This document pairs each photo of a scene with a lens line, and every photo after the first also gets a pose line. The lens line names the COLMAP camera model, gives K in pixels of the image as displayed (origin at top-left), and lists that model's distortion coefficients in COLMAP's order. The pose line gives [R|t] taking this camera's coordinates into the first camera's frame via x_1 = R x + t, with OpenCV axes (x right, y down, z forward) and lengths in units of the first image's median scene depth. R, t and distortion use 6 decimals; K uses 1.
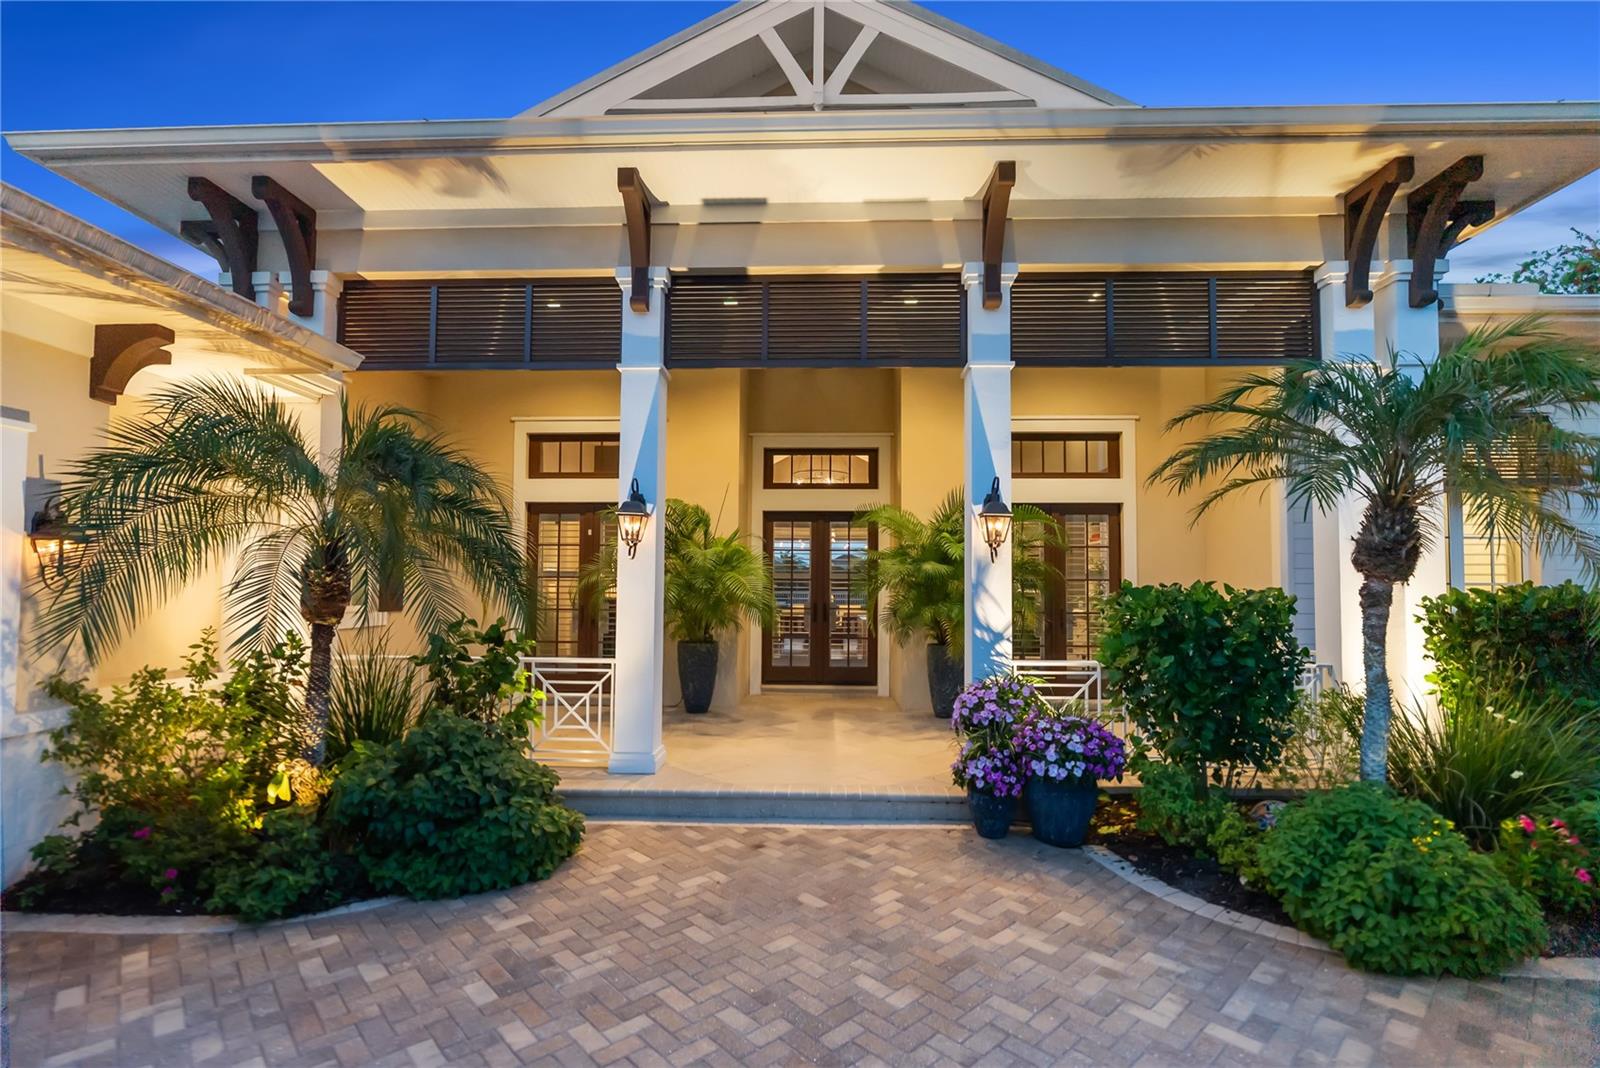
lens RADIAL K [[744.0, 0, 800.0], [0, 744.0, 534.0], [0, 0, 1]] dist [0.000314, -0.000001]
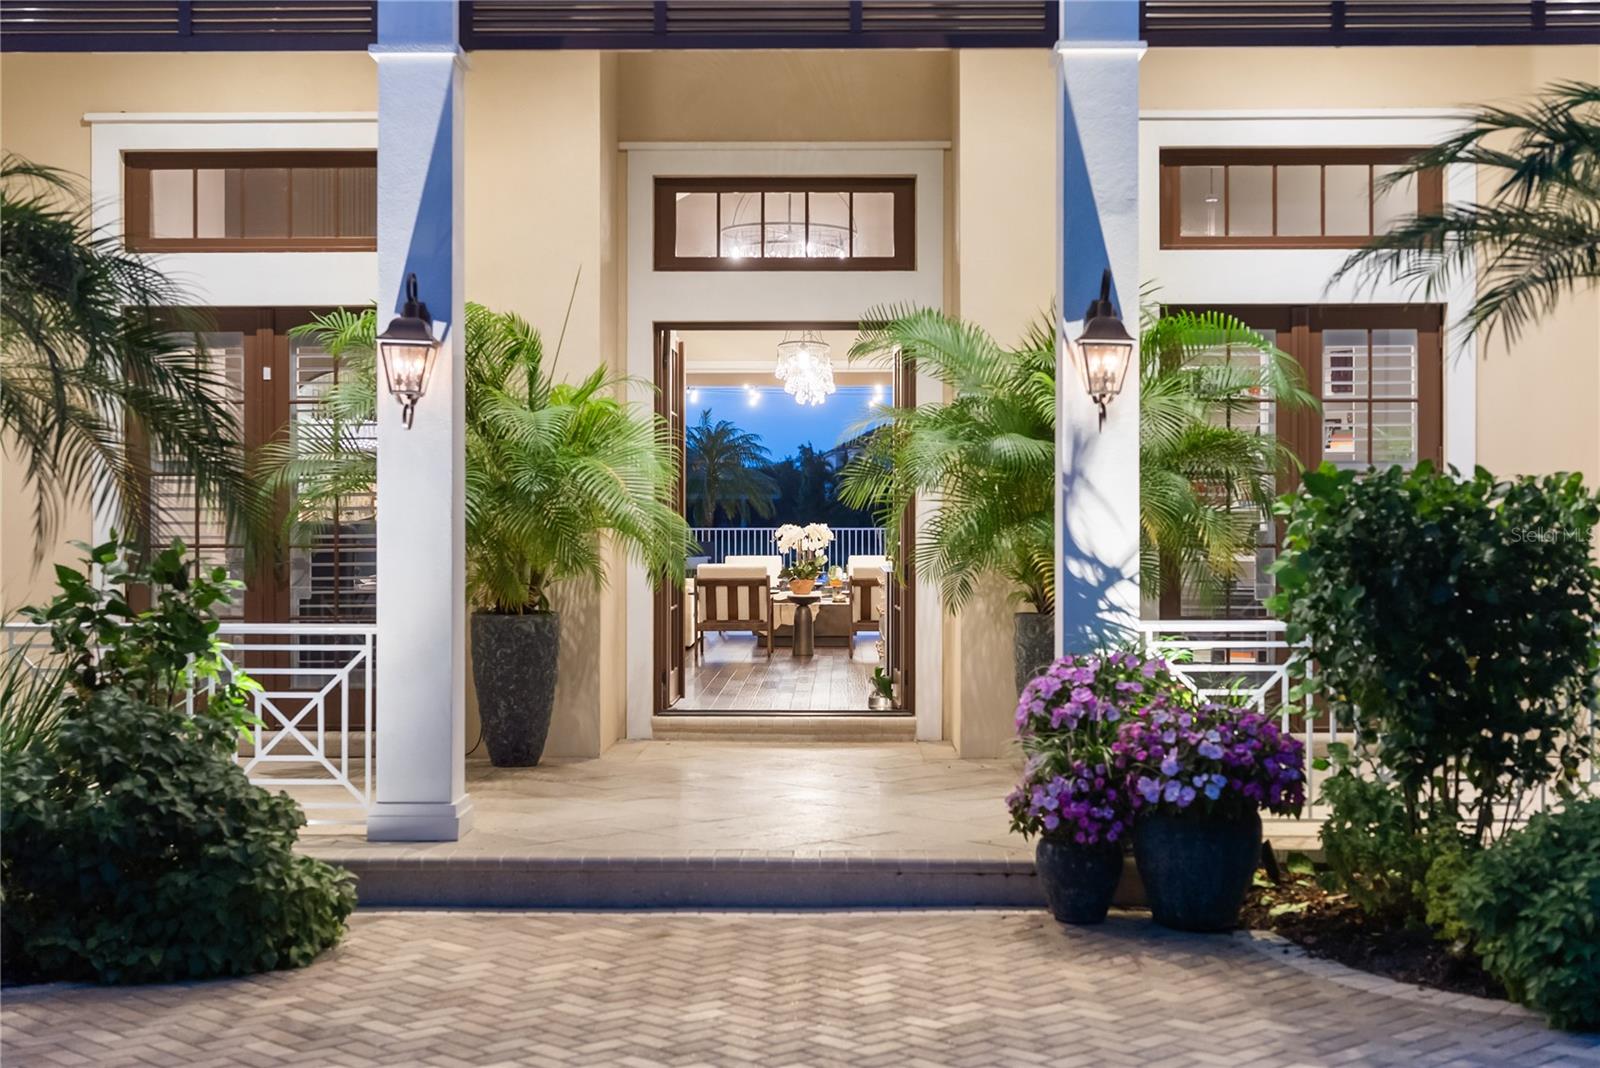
lens RADIAL K [[2323.7, 0, 800.0], [0, 2323.7, 534.0], [0, 0, 1]] dist [-0.000905, 0.005018]
pose [[0.999779, -0.006741, 0.019915, 0.014543], [0.005248, 0.997239, 0.074078, -0.012198], [-0.020360, -0.073957, 0.997054, -0.622138]]
